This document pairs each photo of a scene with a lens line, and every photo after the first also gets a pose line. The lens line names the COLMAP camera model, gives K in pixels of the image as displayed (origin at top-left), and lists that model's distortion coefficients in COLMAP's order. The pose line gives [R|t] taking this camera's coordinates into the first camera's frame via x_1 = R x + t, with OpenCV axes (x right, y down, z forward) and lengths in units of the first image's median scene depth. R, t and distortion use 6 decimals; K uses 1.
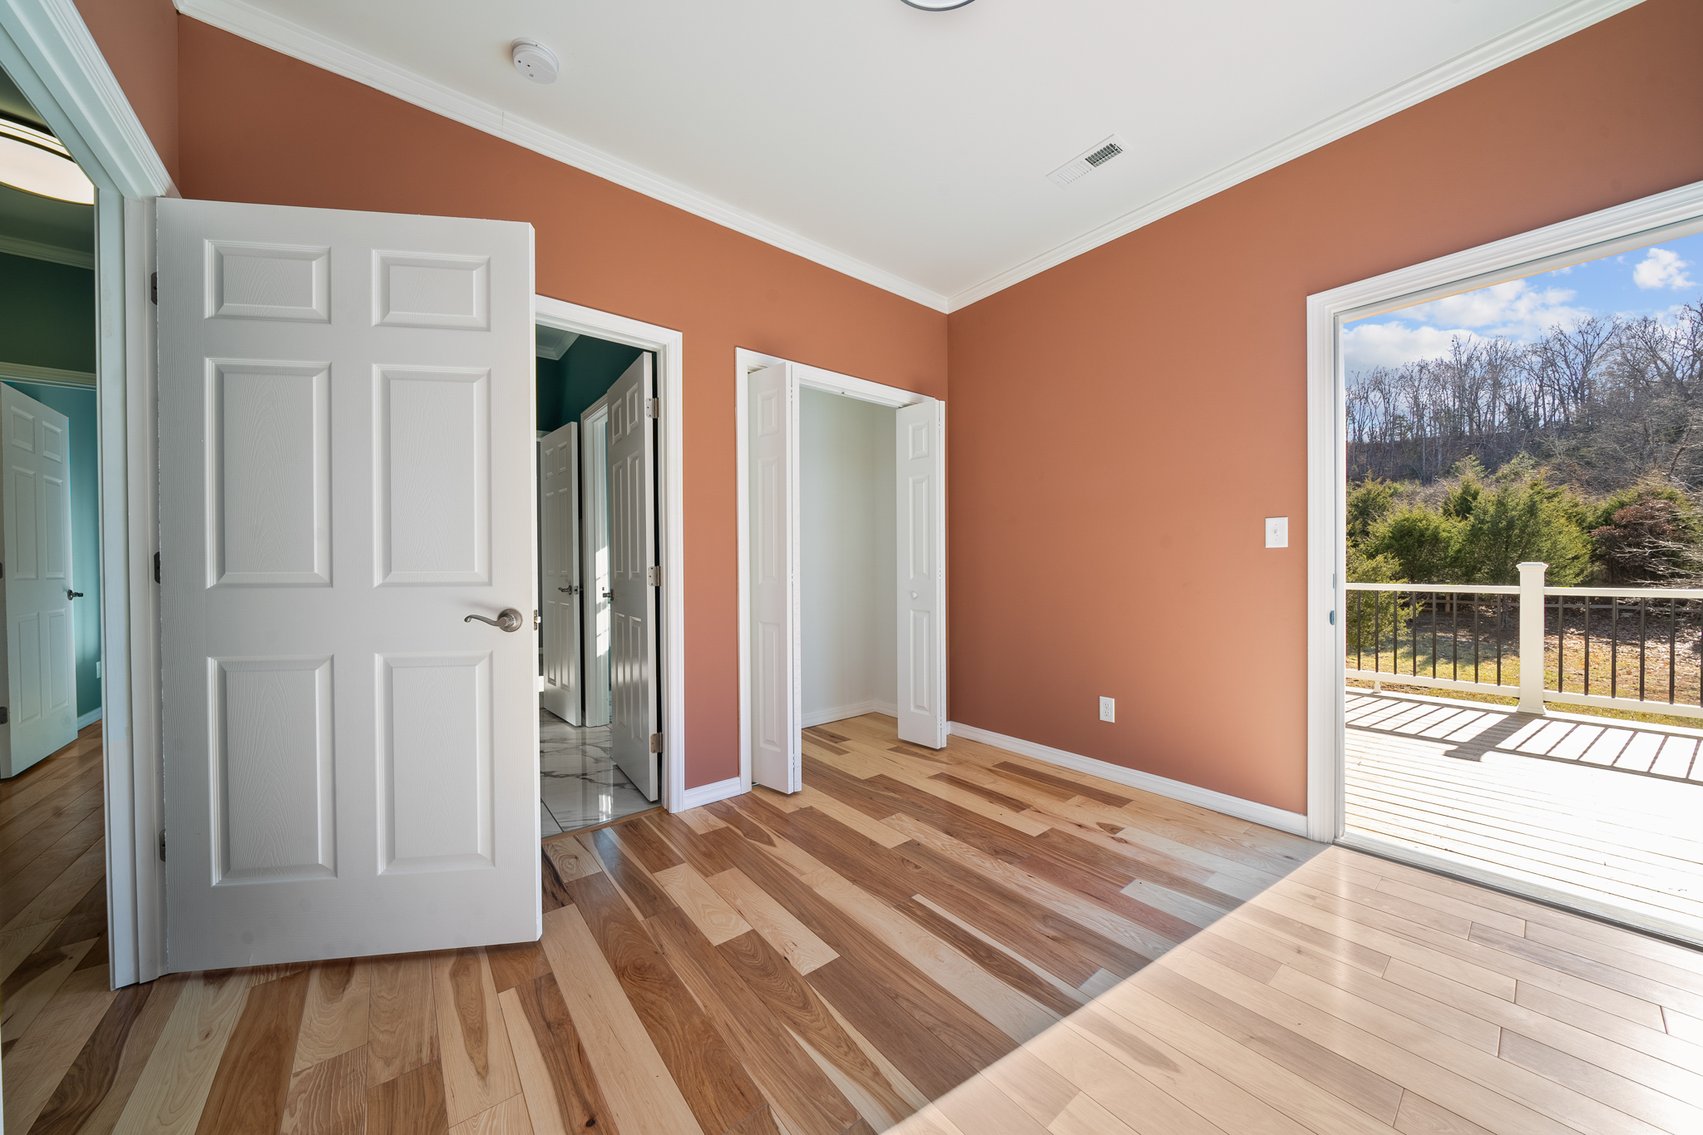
lens RADIAL K [[576.8, 0, 842.5], [0, 576.8, 568.4], [0, 0, 1]] dist [-0.010049, -0.000108]
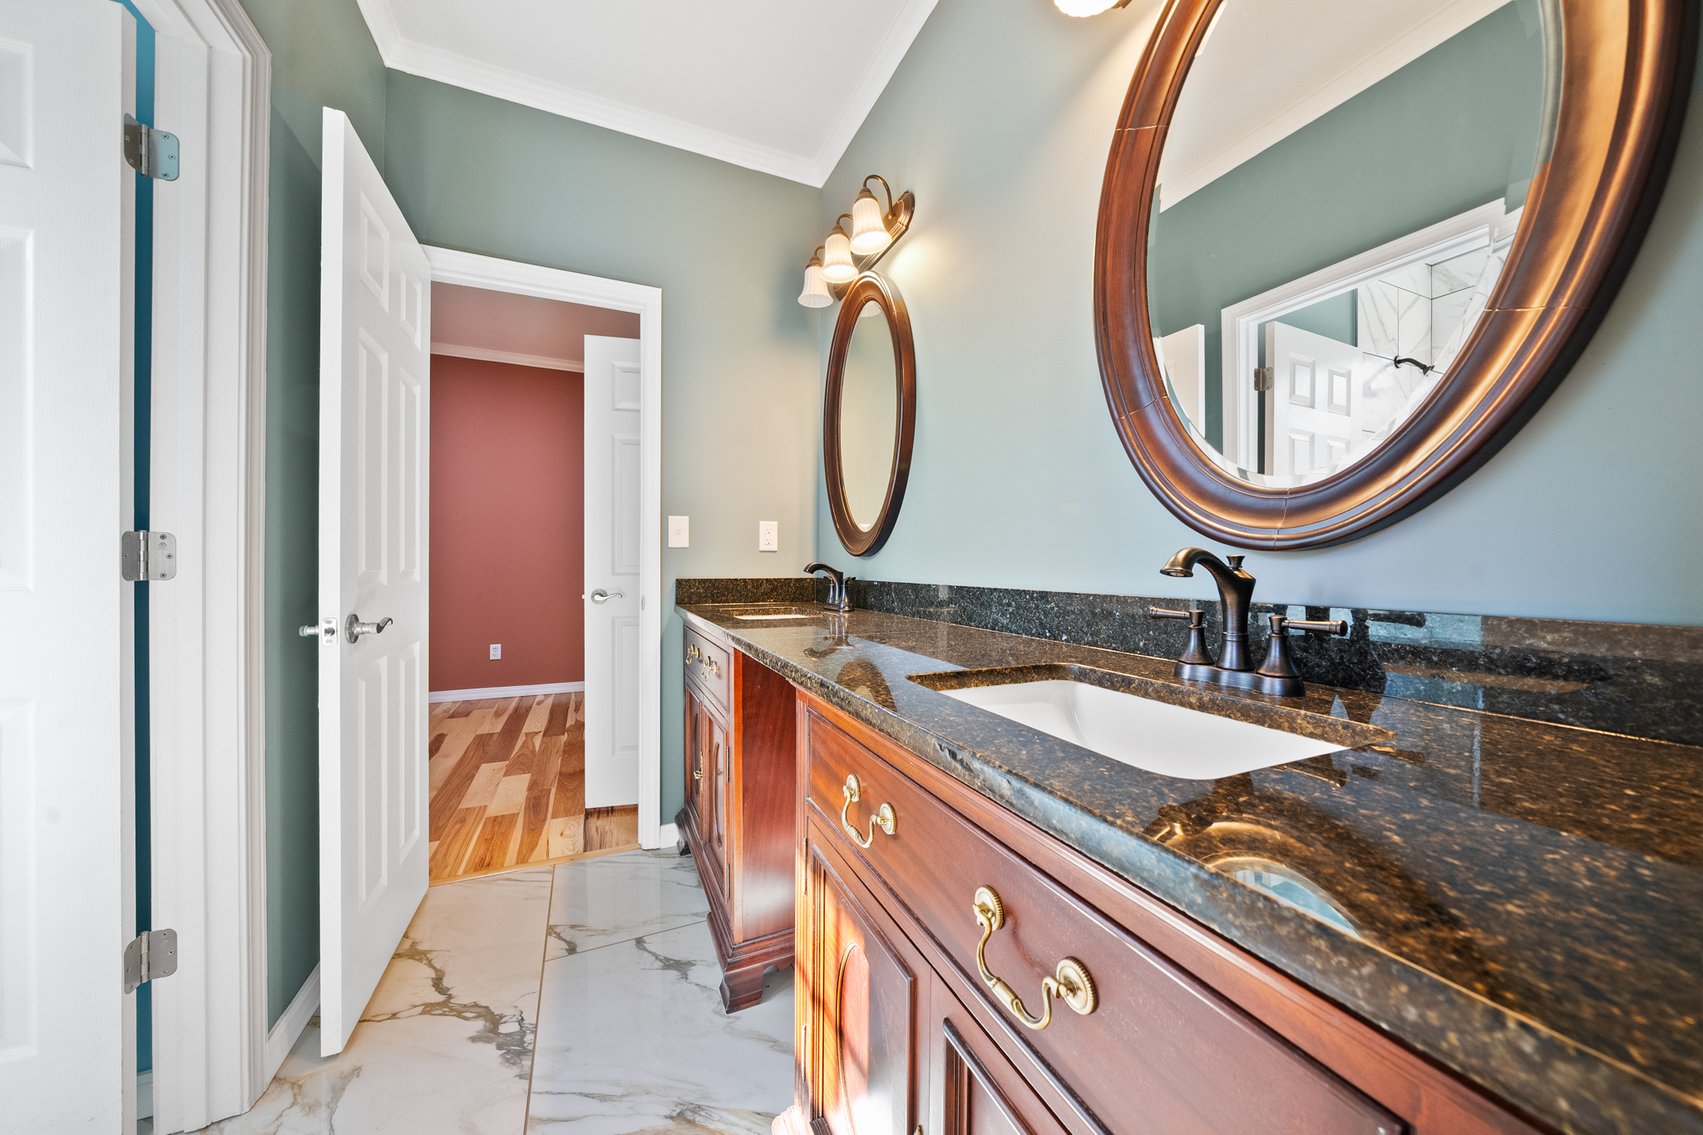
lens RADIAL K [[576.8, 0, 849.6], [0, 576.8, 559.3], [0, 0, 1]] dist [-0.010049, -0.000108]
pose [[-0.967747, 0.002296, 0.251914, -1.554802], [0.004830, 0.999944, 0.009438, -0.019189], [-0.251878, 0.010350, -0.967704, 2.351278]]
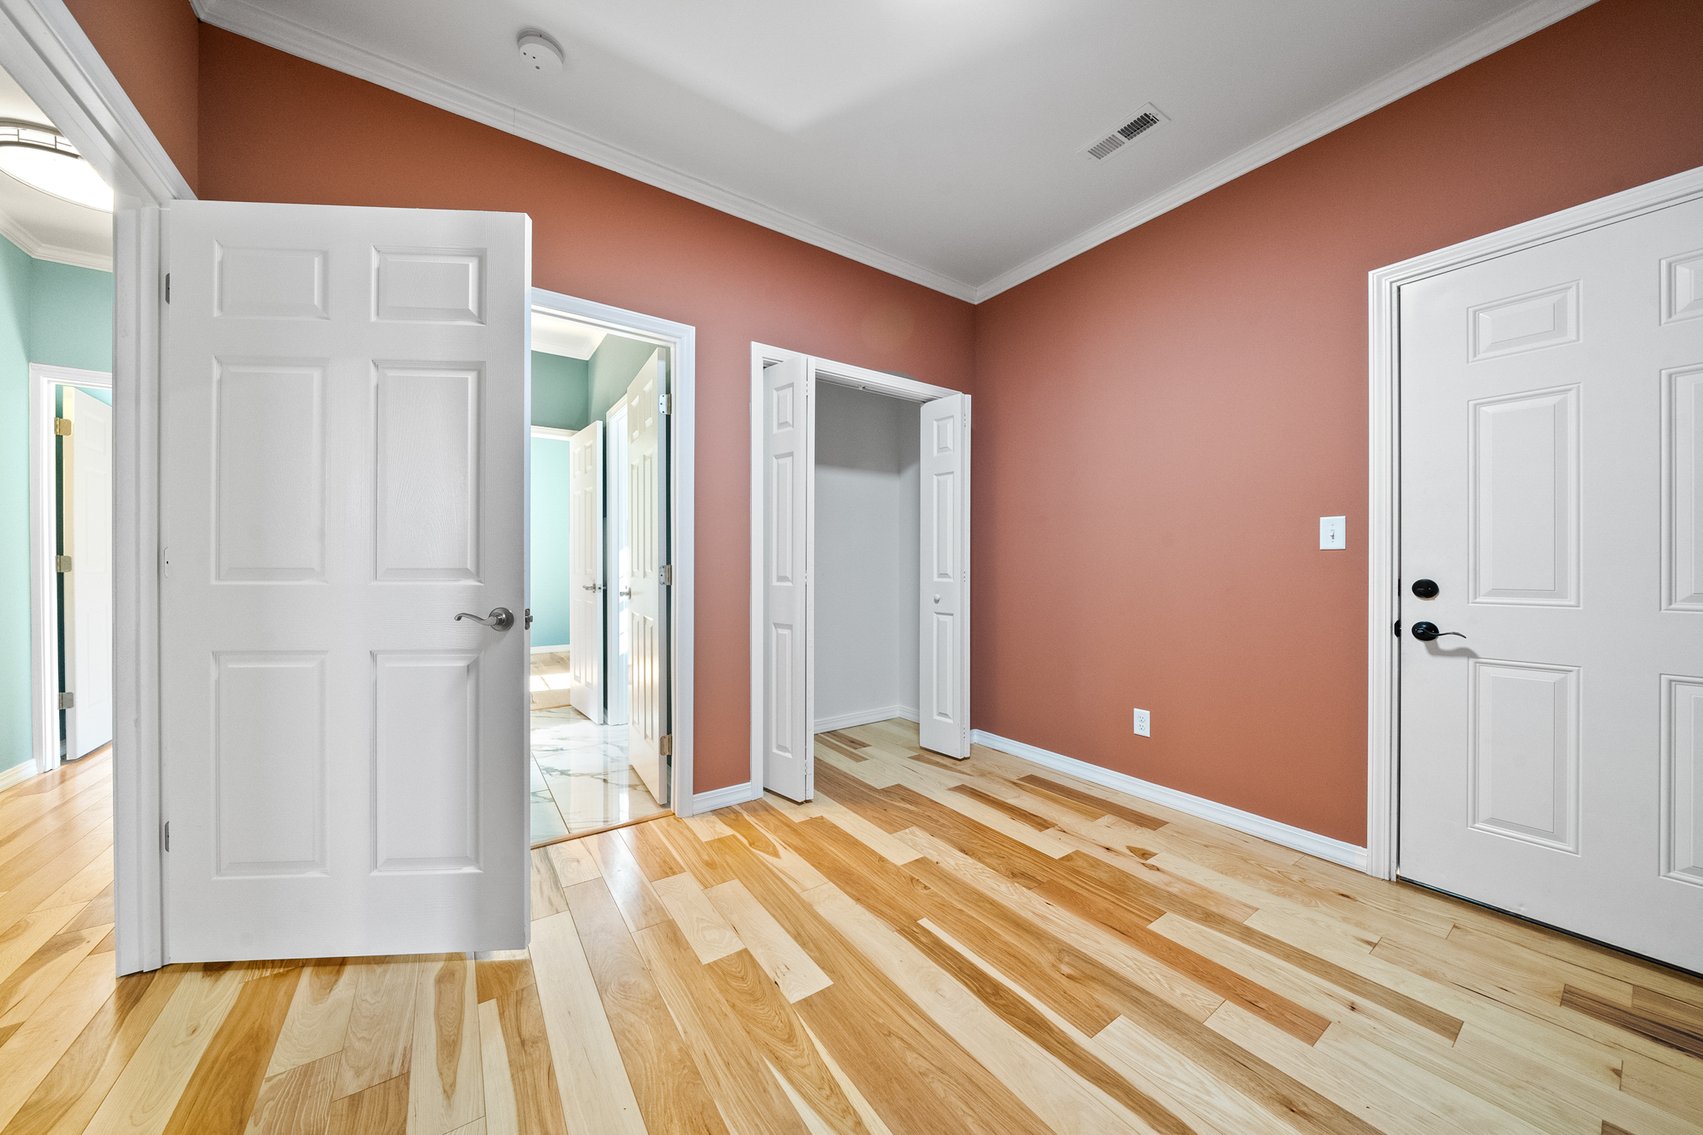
lens RADIAL K [[576.8, 0, 844.7], [0, 576.8, 564.6], [0, 0, 1]] dist [-0.010049, -0.000108]
pose [[0.997699, 0.007551, -0.067383, 0.065241], [-0.008043, 0.999943, -0.007026, 0.001373], [0.067327, 0.007552, 0.997702, 0.061588]]
